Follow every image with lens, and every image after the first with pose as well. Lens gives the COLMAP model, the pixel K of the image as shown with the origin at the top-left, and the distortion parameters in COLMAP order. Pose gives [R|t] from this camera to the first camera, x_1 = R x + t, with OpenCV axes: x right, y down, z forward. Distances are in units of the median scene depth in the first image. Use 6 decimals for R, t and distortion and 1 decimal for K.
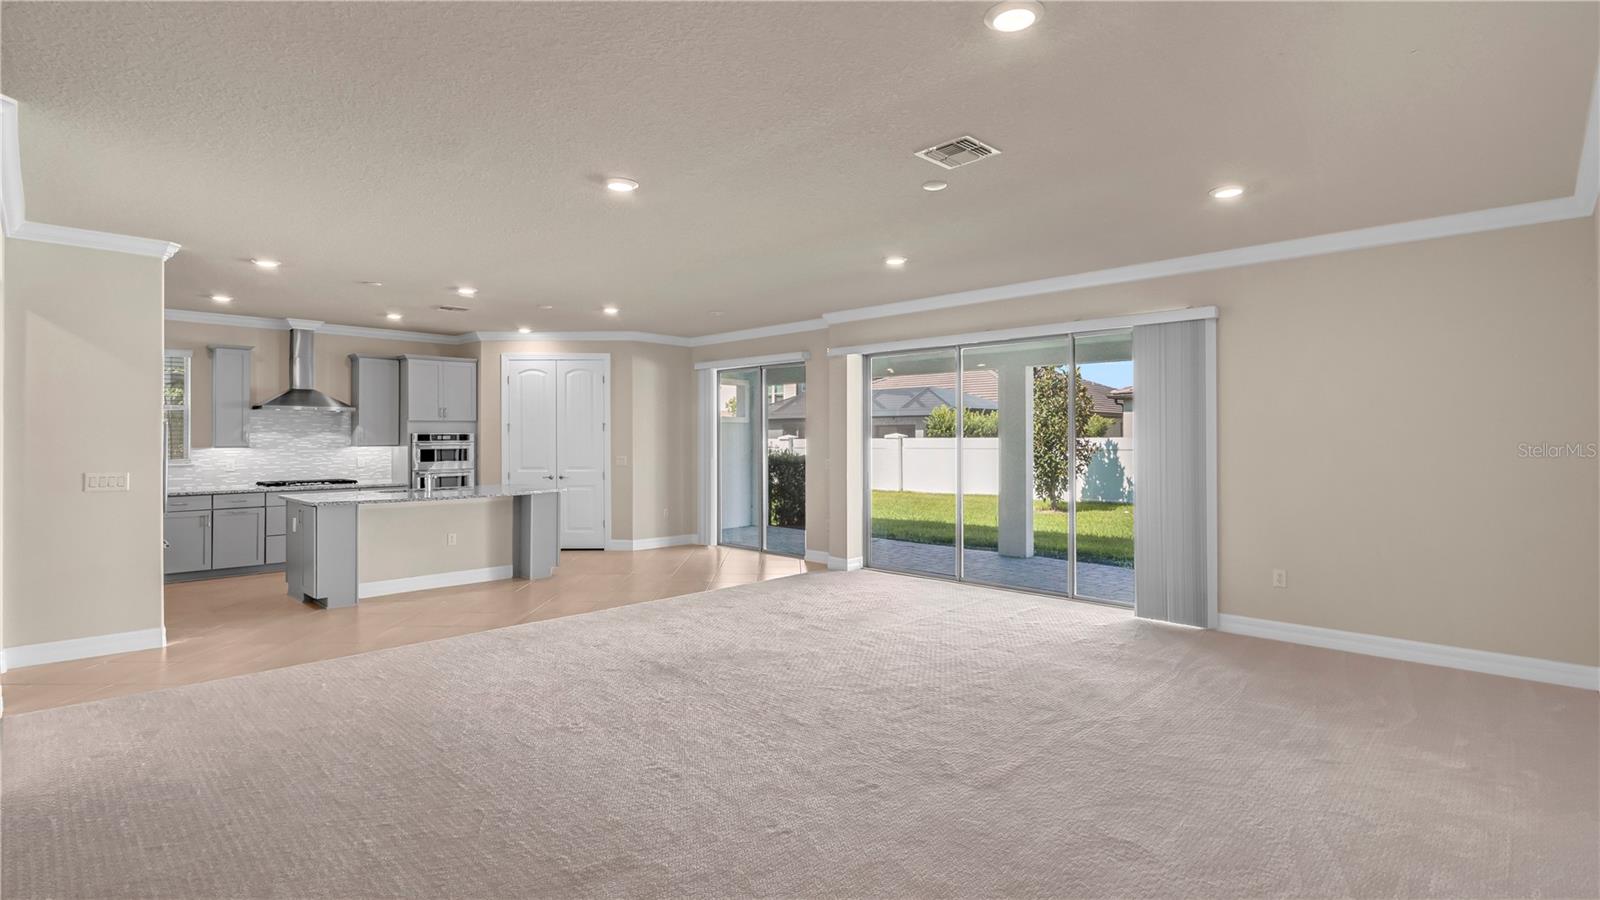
lens RADIAL K [[761.3, 0, 800.0], [0, 761.3, 450.0], [0, 0, 1]] dist [0.002821, 0.000597]
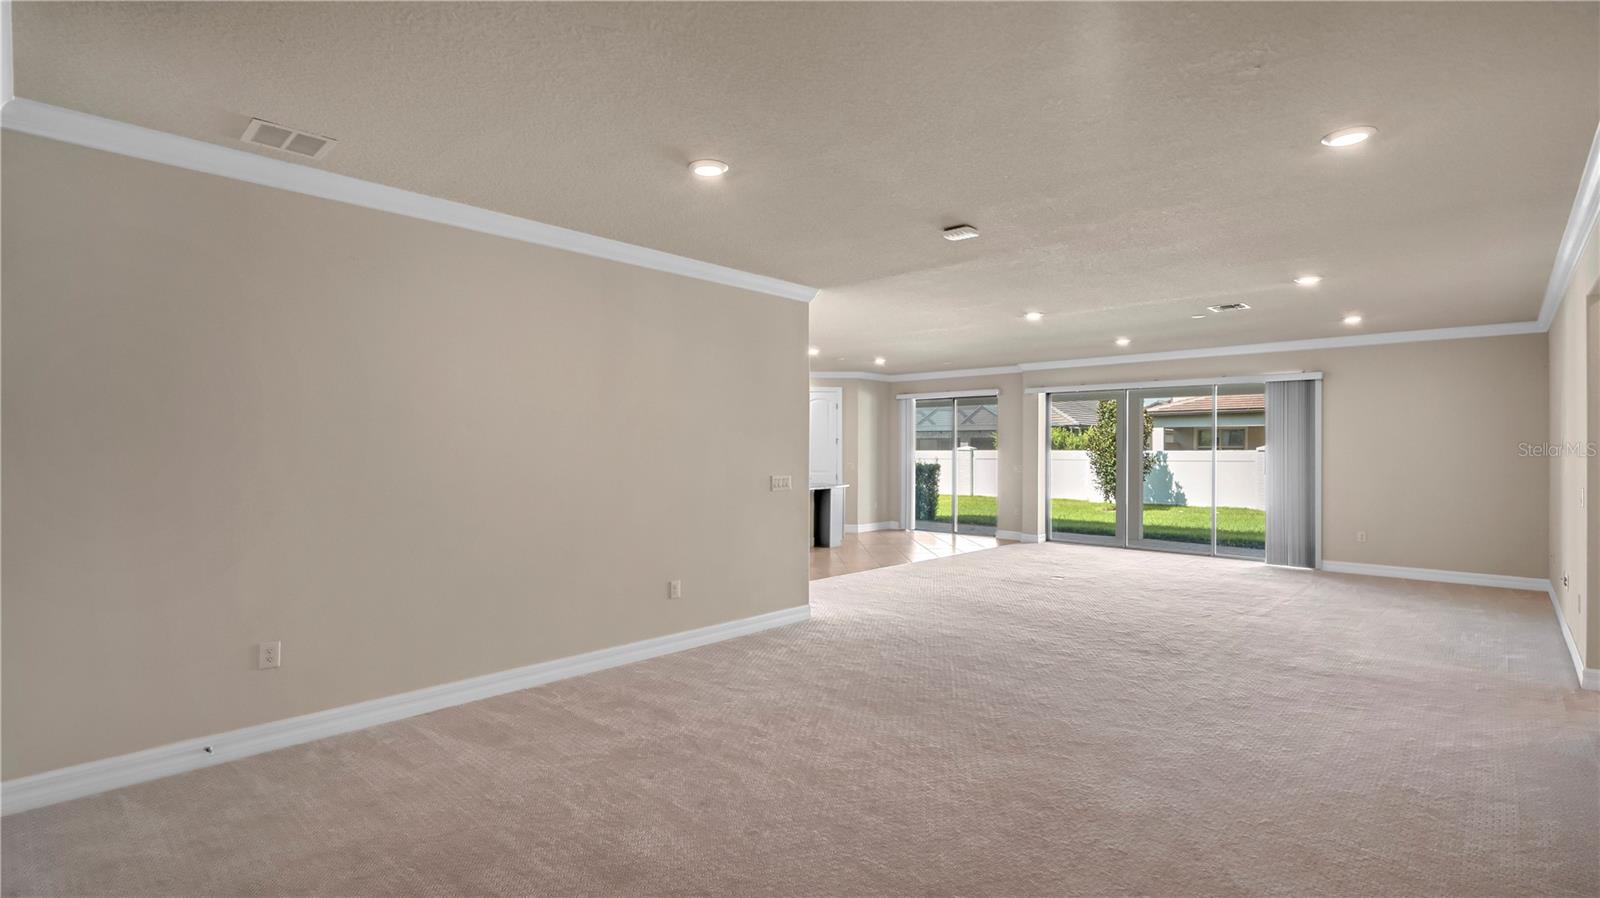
lens RADIAL K [[761.3, 0, 800.0], [0, 761.3, 449.0], [0, 0, 1]] dist [0.002821, 0.000597]
pose [[0.999446, 0.002427, 0.033208, -0.372144], [-0.001966, 0.999901, -0.013909, 0.002263], [-0.033239, 0.013836, 0.999352, -0.357617]]
